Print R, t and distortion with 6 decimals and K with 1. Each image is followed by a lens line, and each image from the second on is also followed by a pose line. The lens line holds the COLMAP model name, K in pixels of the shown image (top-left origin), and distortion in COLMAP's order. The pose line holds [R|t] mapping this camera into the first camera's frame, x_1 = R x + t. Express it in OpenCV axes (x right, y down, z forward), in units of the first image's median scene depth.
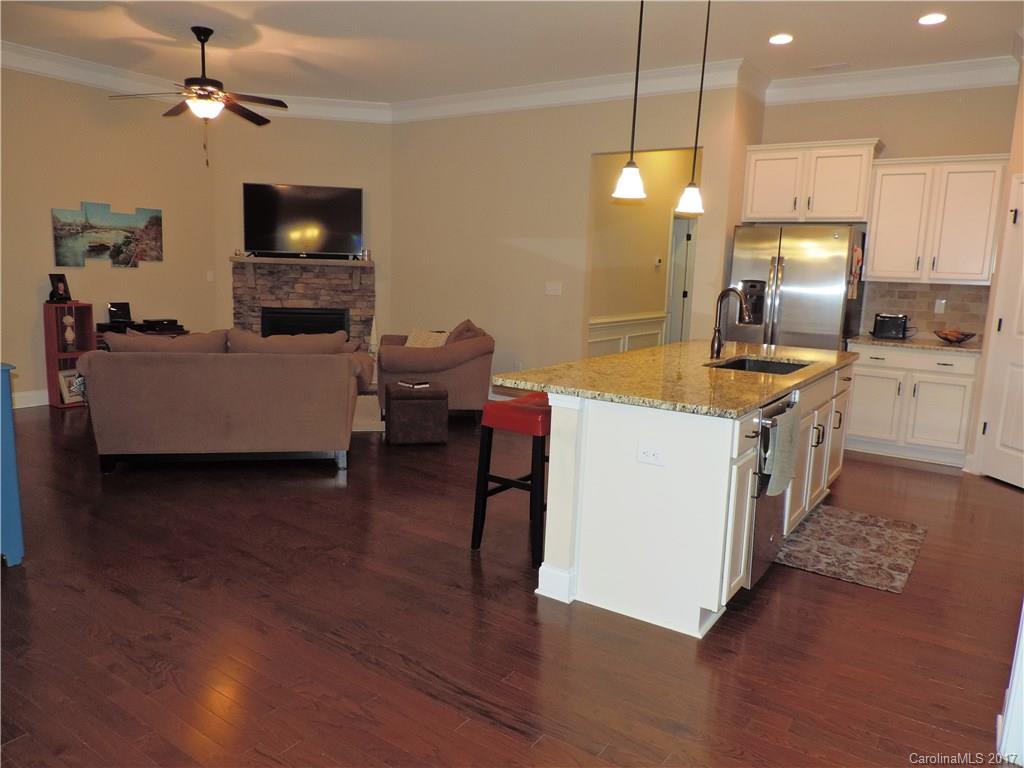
lens RADIAL K [[715.0, 0, 512.0], [0, 715.0, 384.0], [0, 0, 1]] dist [-0.028146, -0.002283]
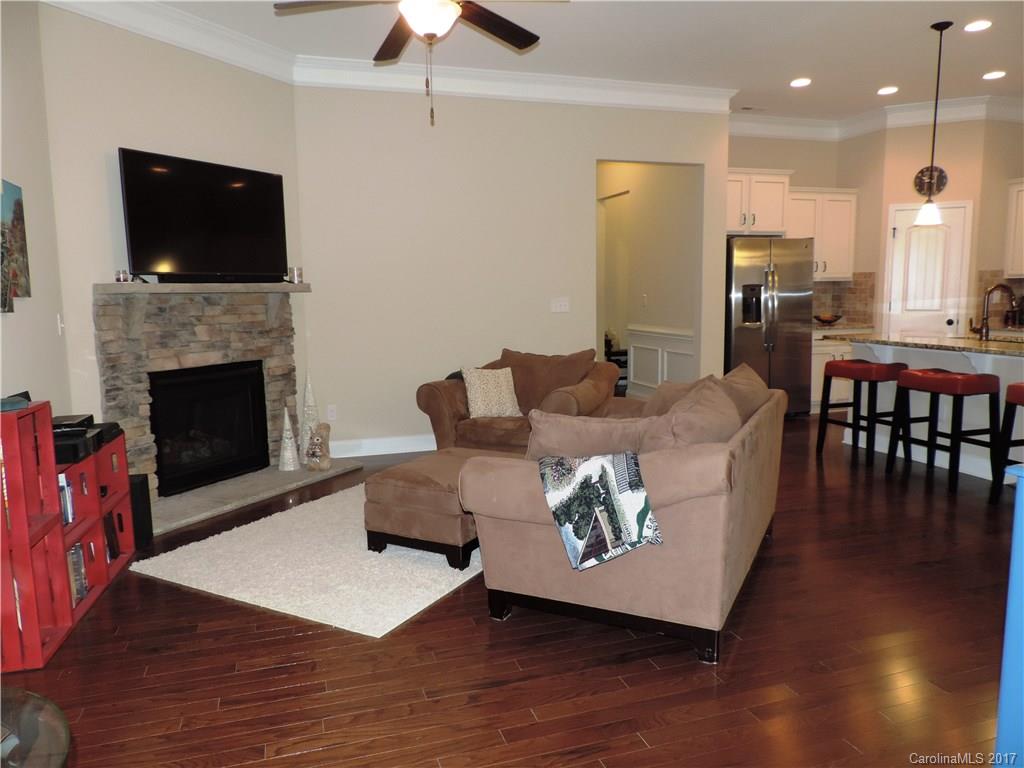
lens RADIAL K [[724.2, 0, 512.0], [0, 724.2, 384.0], [0, 0, 1]] dist [-0.001242, -0.000193]
pose [[0.622276, -0.142188, 0.769776, -0.617021], [0.160048, 0.985702, 0.052691, -0.083715], [-0.766262, 0.090413, 0.636135, 0.422176]]
